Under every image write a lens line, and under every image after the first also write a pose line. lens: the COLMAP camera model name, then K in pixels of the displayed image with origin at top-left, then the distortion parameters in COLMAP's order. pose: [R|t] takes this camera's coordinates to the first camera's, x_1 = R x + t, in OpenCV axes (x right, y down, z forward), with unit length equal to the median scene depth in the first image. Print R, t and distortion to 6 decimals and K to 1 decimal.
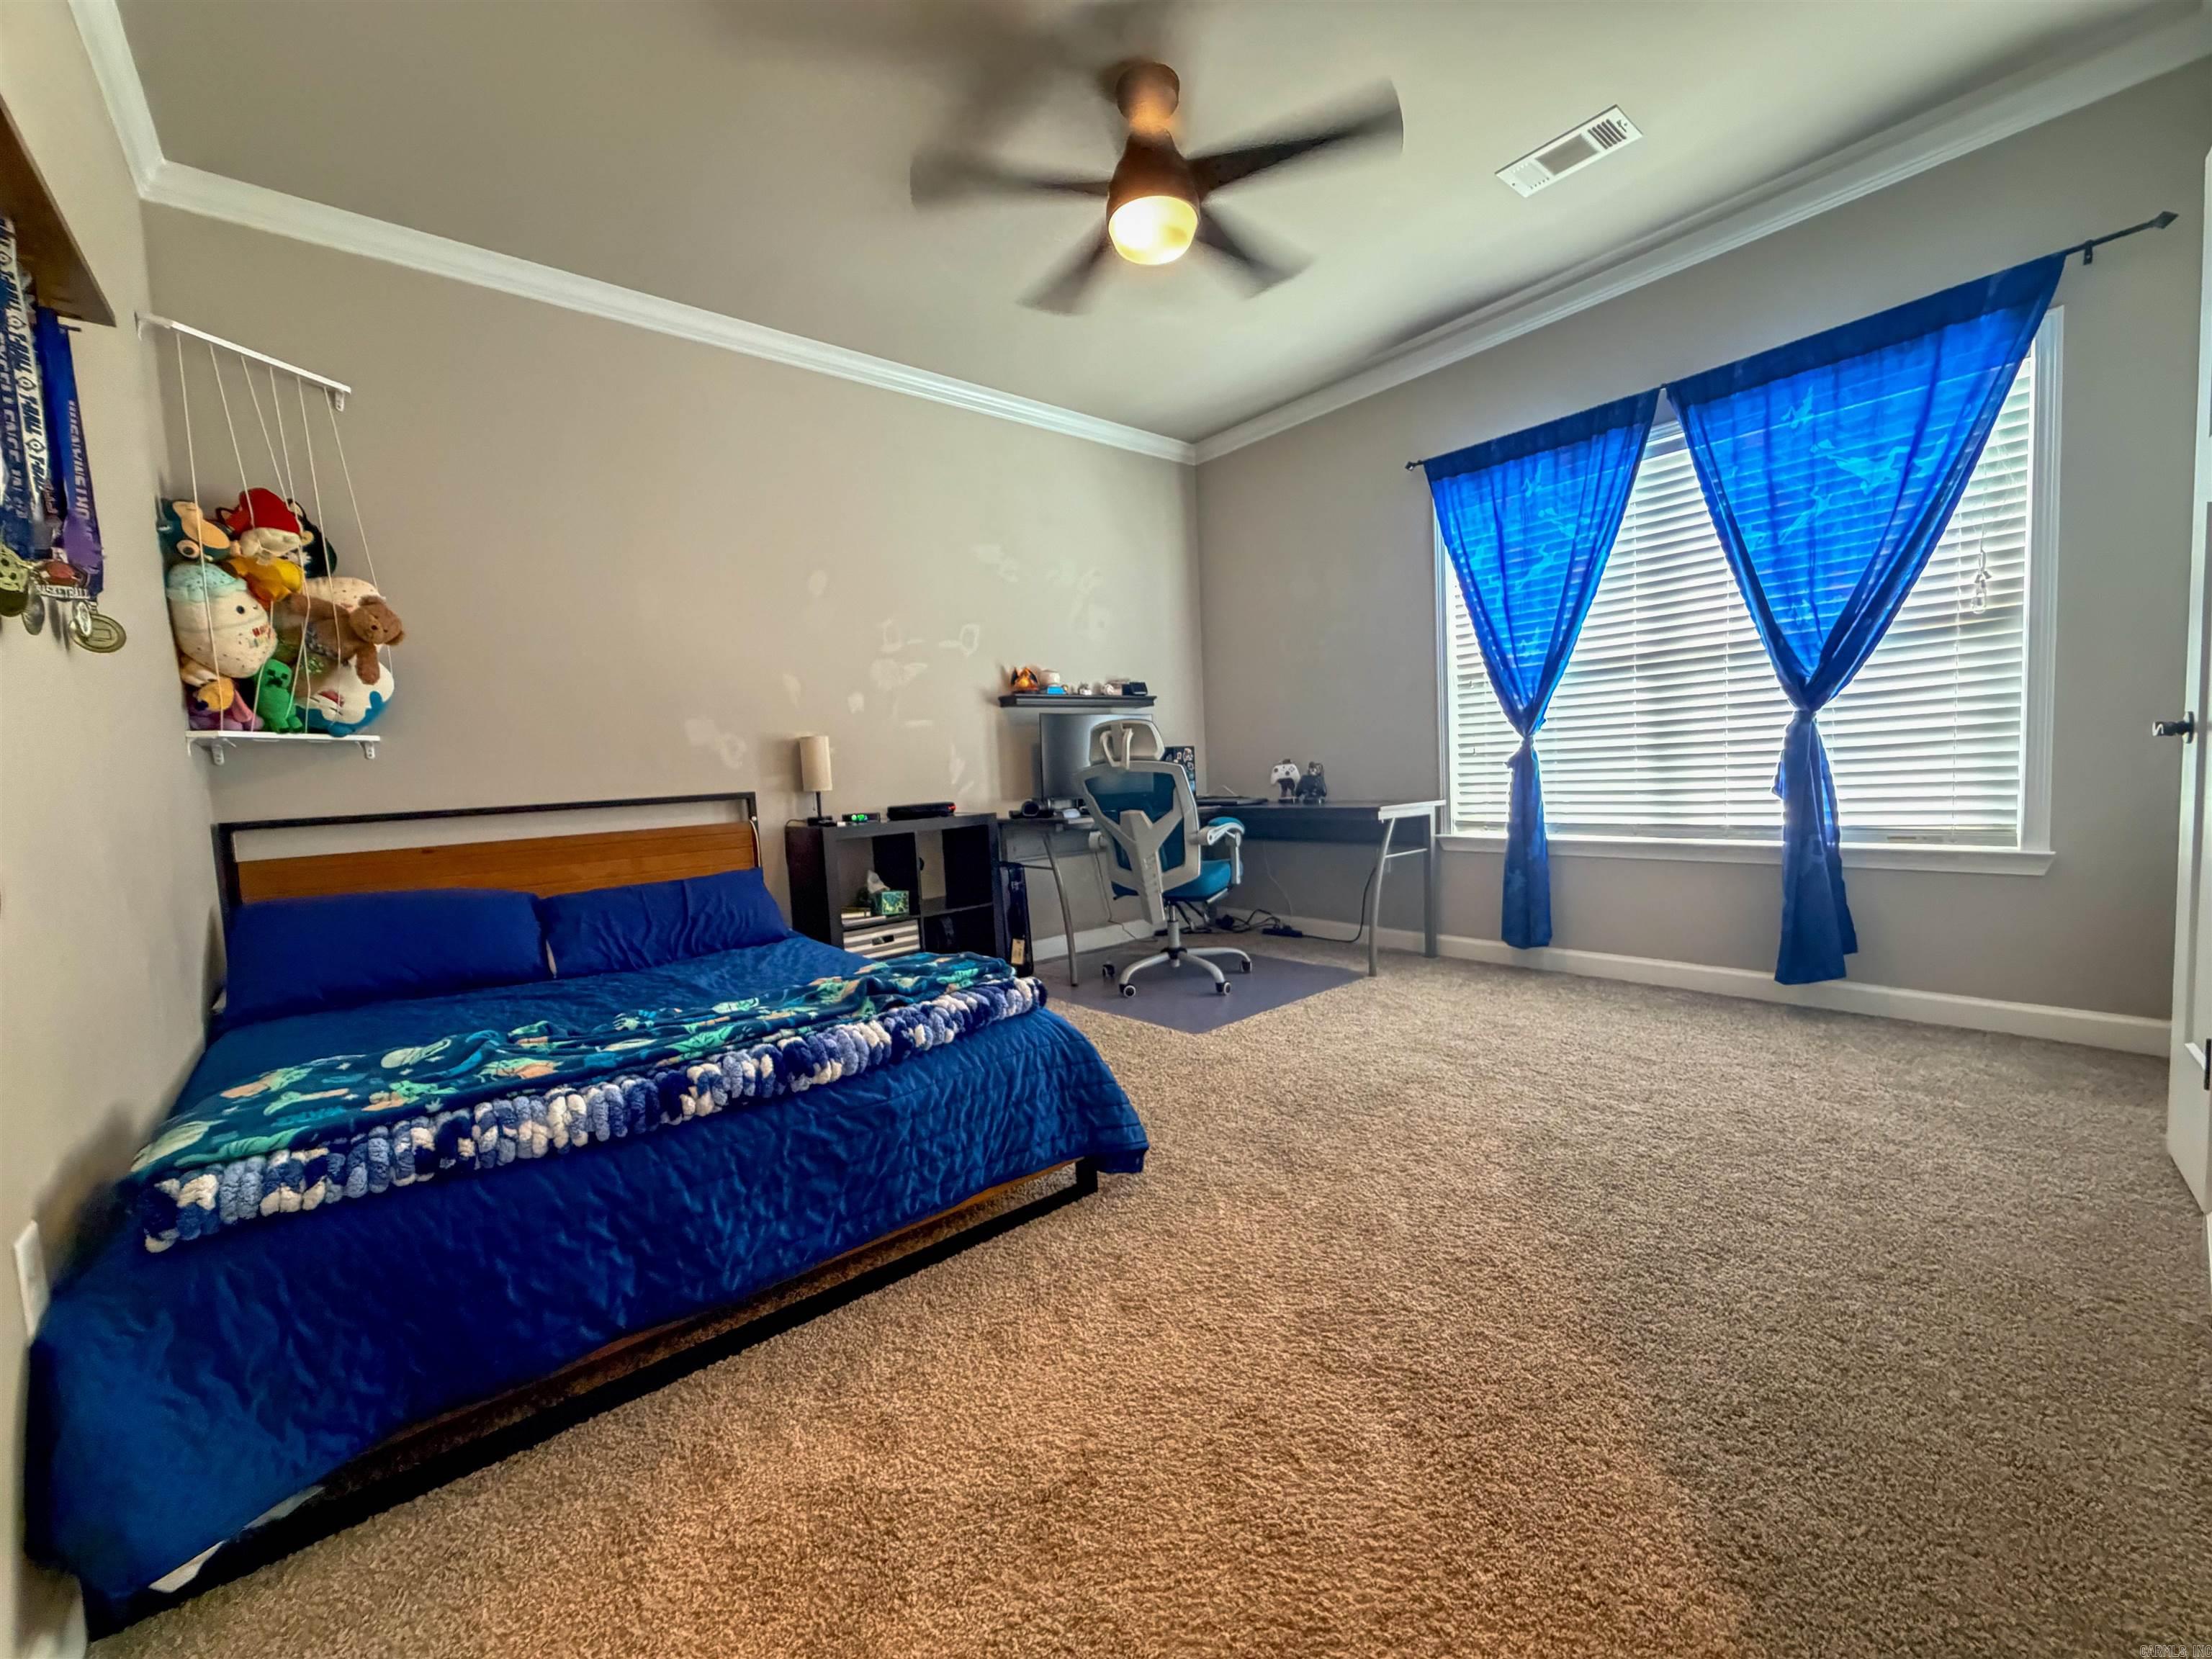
lens RADIAL K [[884.3, 0, 1105.9], [0, 884.3, 831.4], [0, 0, 1]] dist [-0.000409, -0.000084]
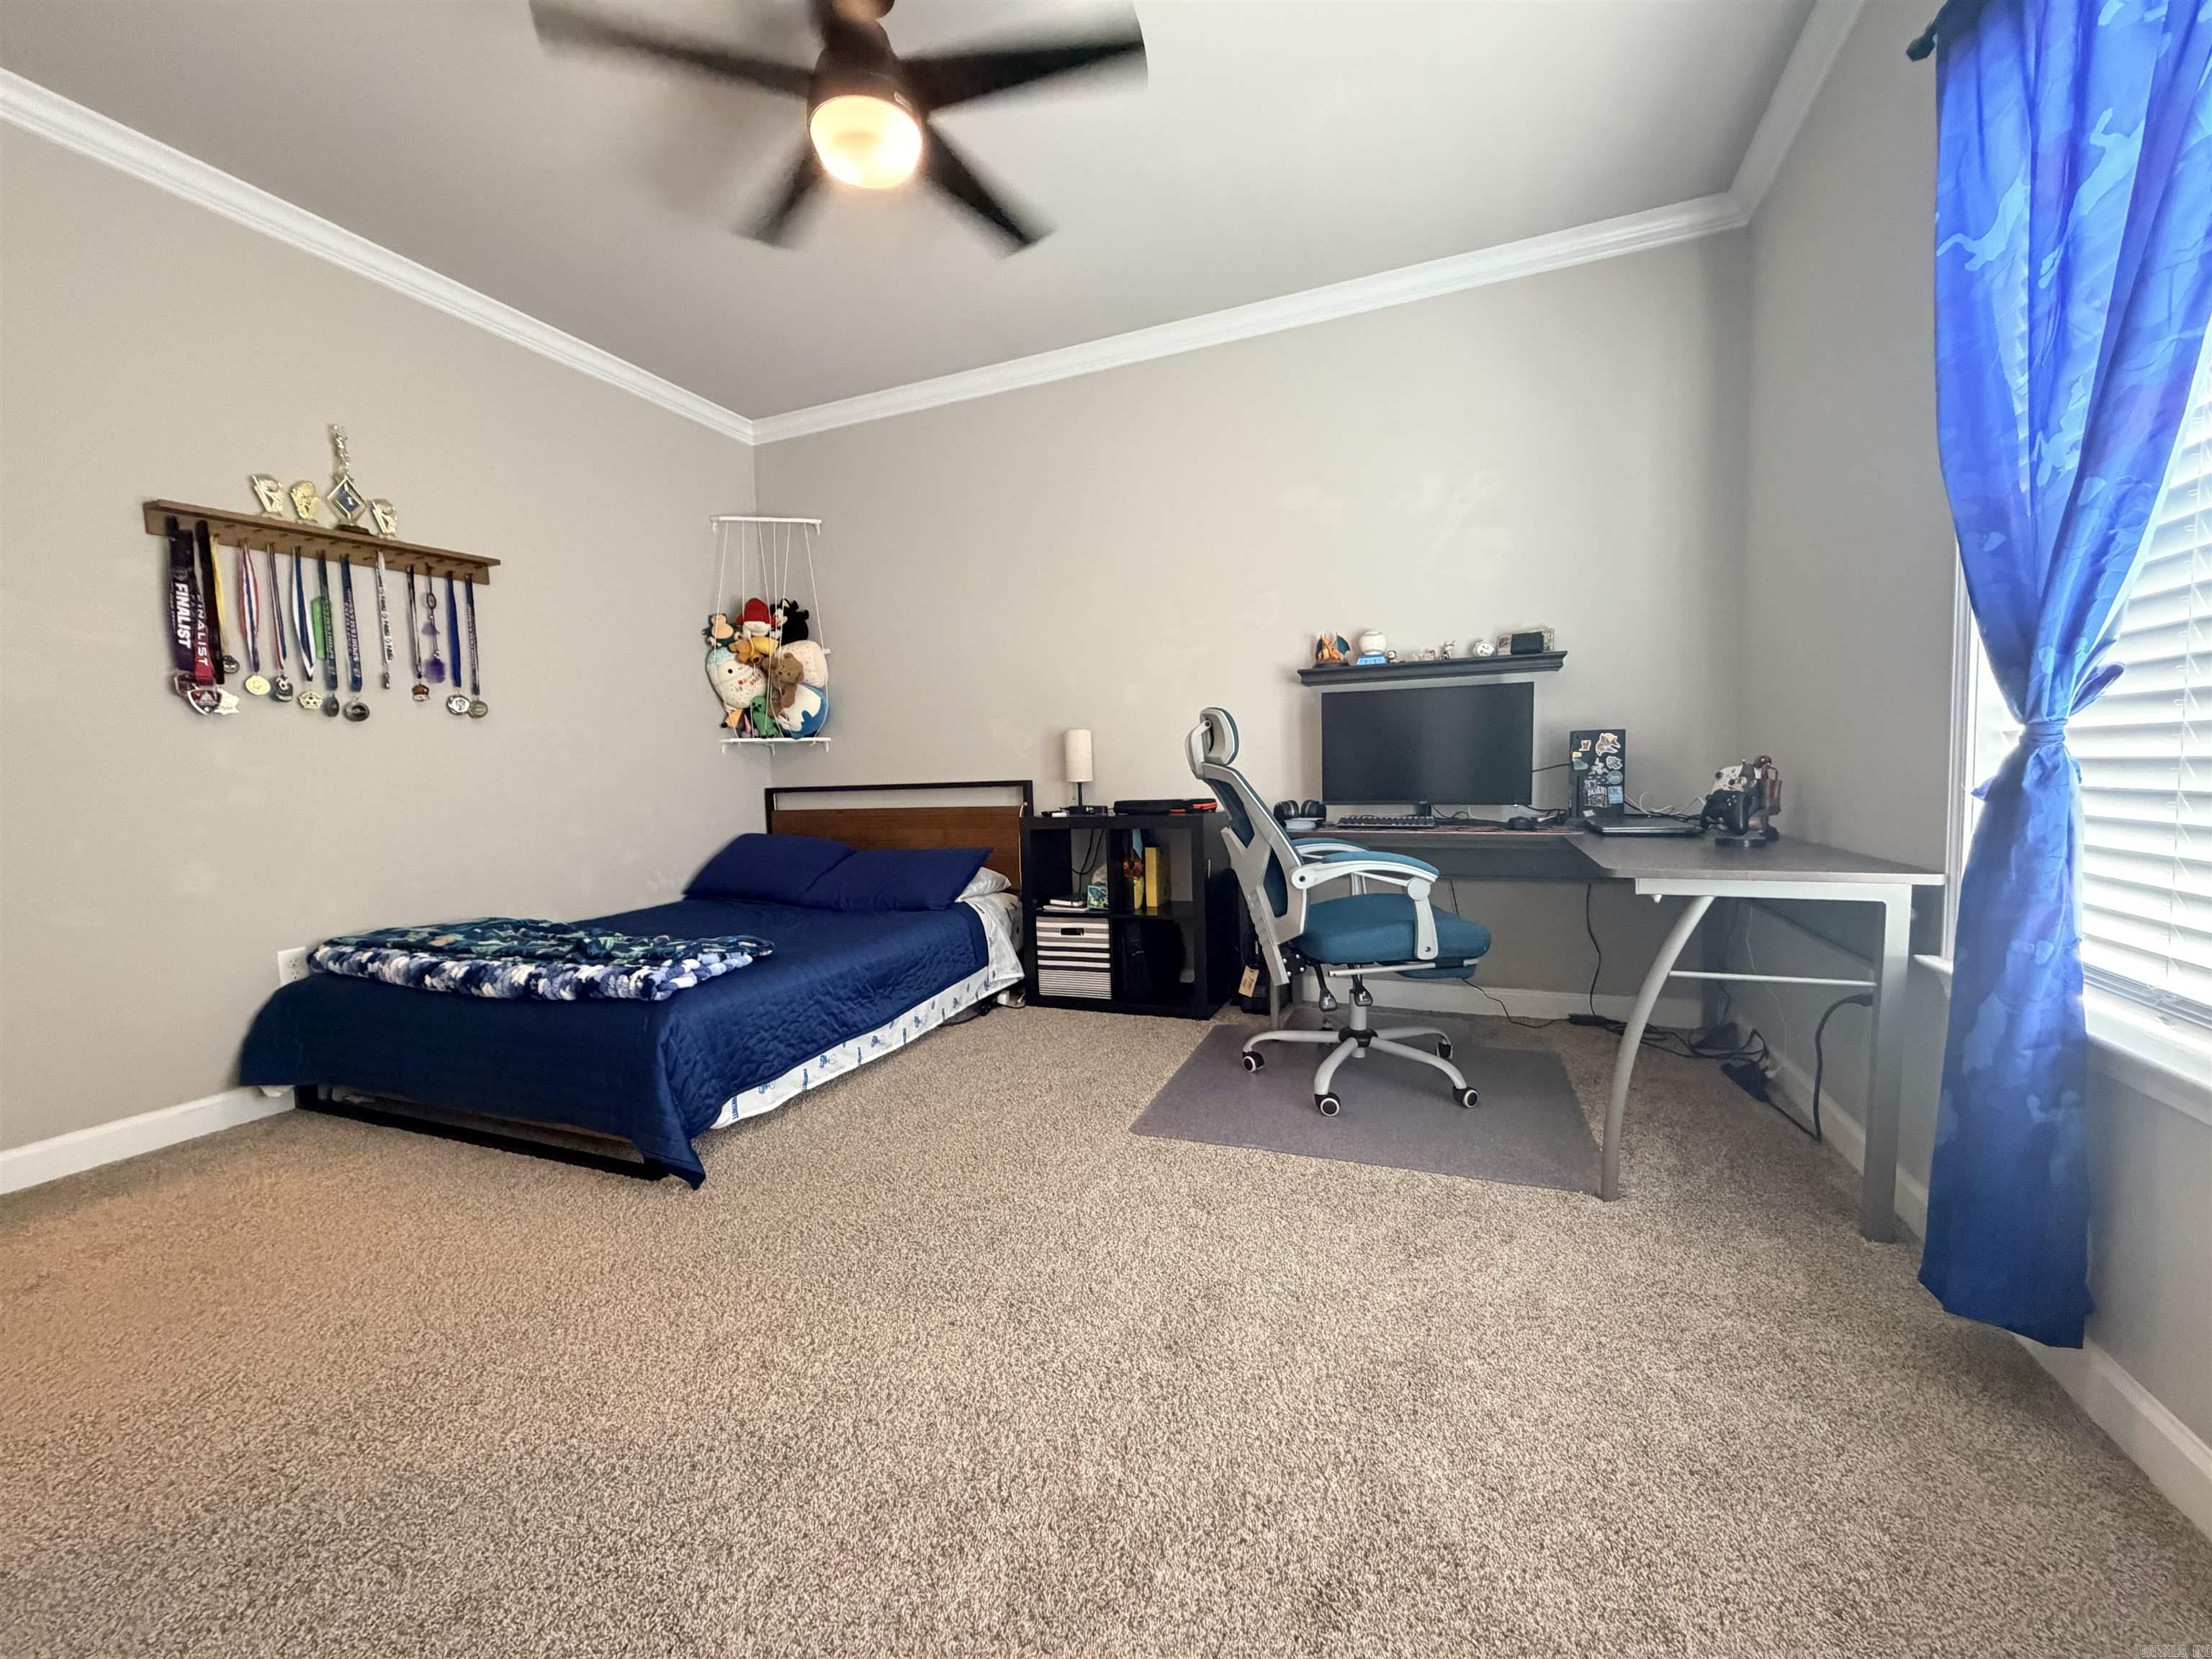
lens RADIAL K [[884.3, 0, 1102.3], [0, 884.3, 830.8], [0, 0, 1]] dist [-0.000409, -0.000084]
pose [[0.457453, 0.097794, -0.883840, 0.644771], [-0.056495, 0.995123, 0.080867, -0.075945], [0.887438, 0.012940, 0.460746, 0.553646]]
